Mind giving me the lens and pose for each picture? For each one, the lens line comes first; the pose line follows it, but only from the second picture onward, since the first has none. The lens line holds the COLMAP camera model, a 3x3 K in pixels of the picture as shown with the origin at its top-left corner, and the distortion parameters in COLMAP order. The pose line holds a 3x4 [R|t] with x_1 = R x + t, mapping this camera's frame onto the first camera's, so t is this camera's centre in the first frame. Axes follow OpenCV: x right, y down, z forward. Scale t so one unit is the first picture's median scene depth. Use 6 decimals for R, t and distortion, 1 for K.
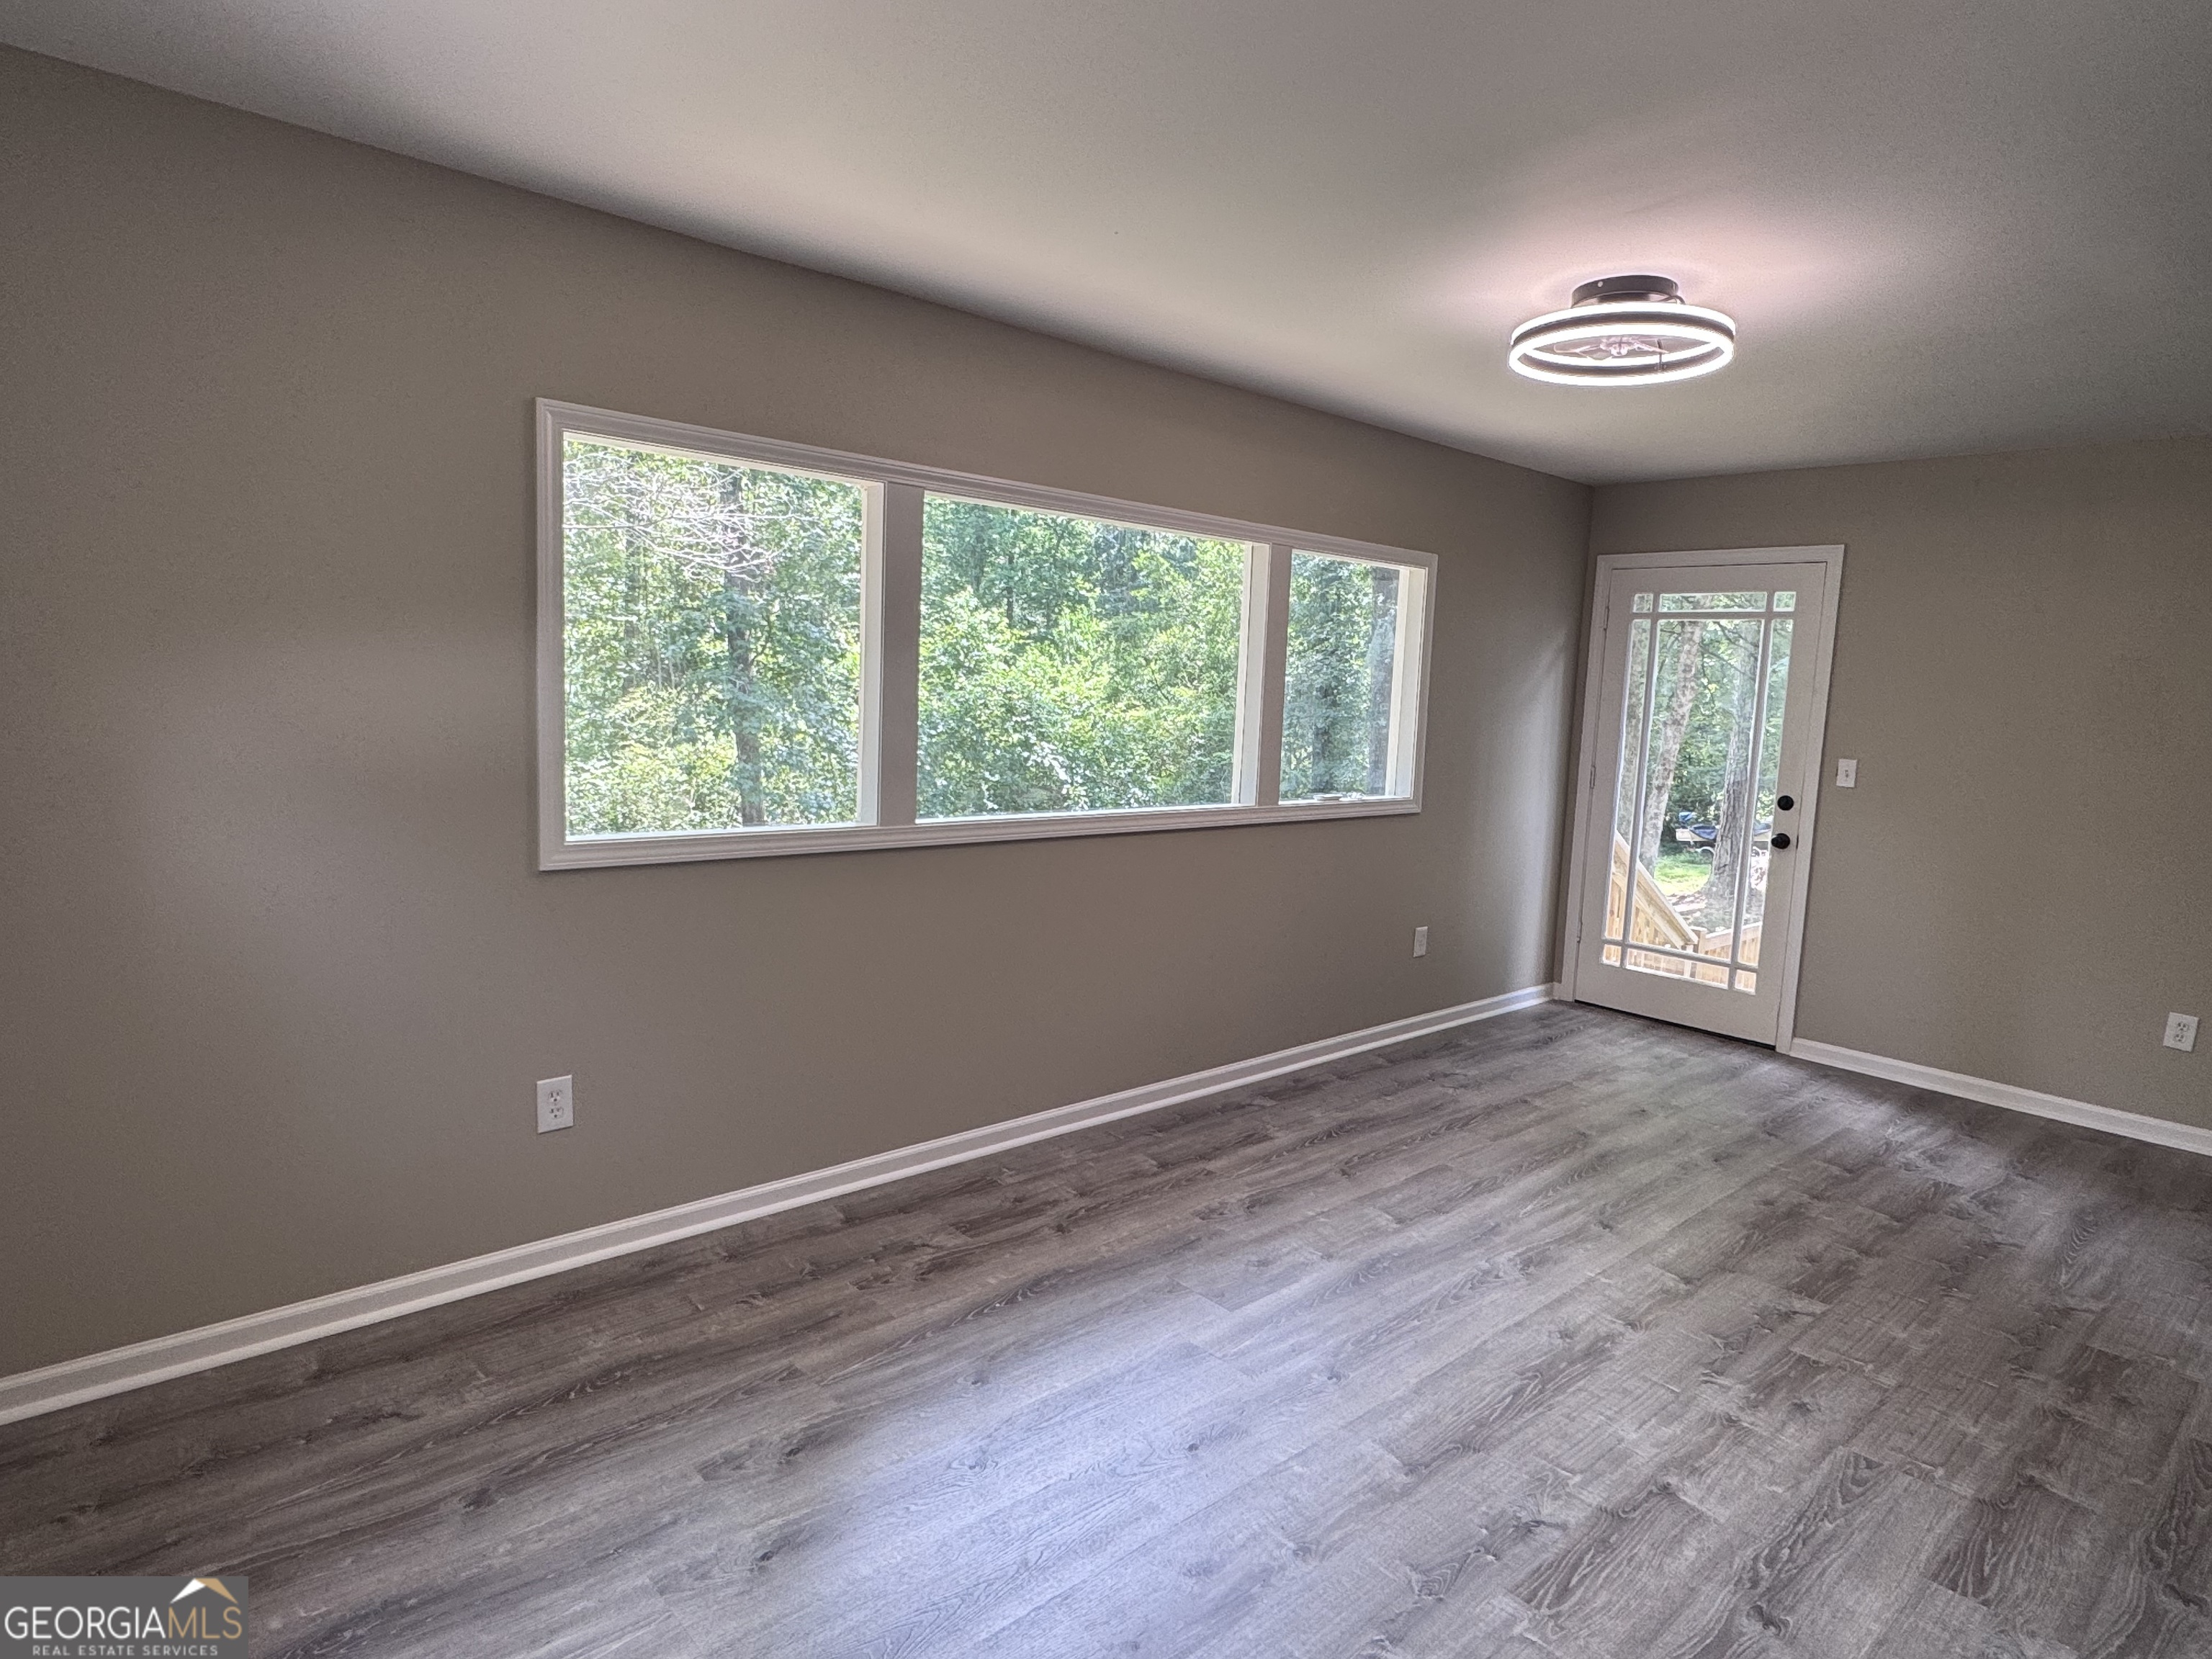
lens RADIAL K [[1264.8, 0, 1105.1], [0, 1264.8, 828.8], [0, 0, 1]] dist [-0.003230, -0.002342]
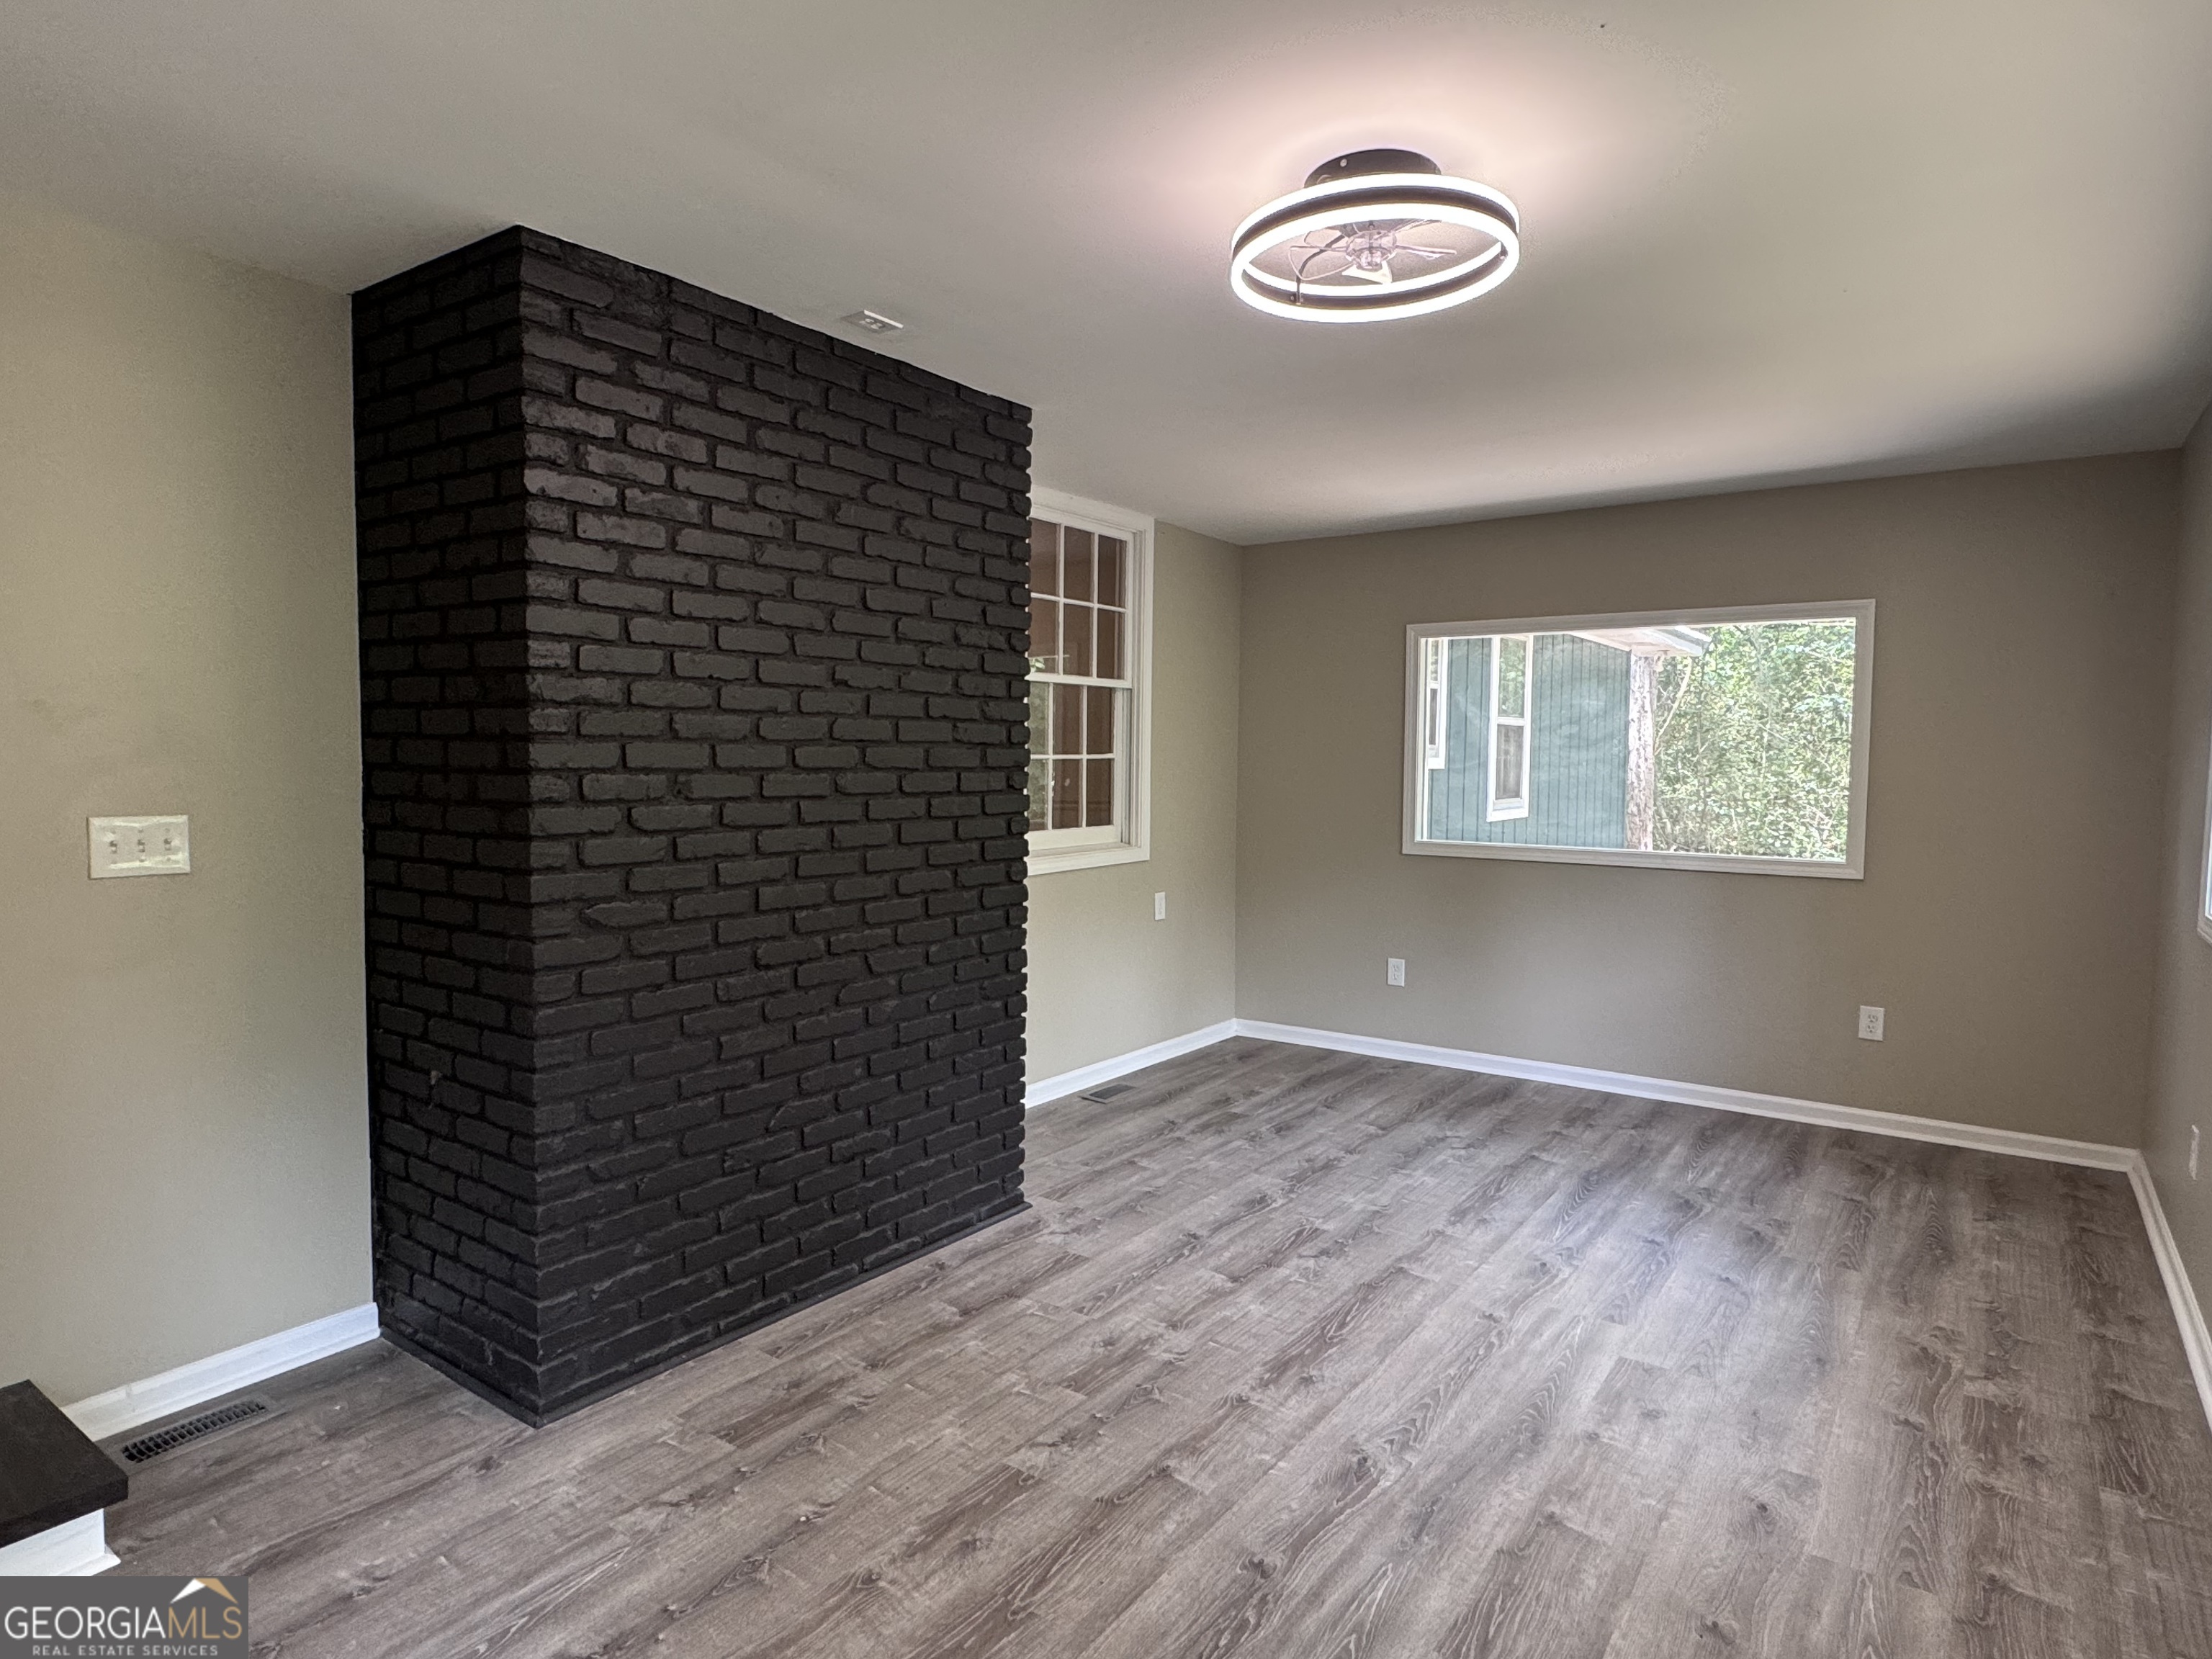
lens RADIAL K [[1264.8, 0, 1104.4], [0, 1264.8, 828.4], [0, 0, 1]] dist [-0.003230, -0.002342]
pose [[-0.974704, -0.036054, -0.220574, 0.779091], [-0.073118, 0.984035, 0.162259, -0.175484], [0.211202, 0.174282, -0.961779, 1.906138]]
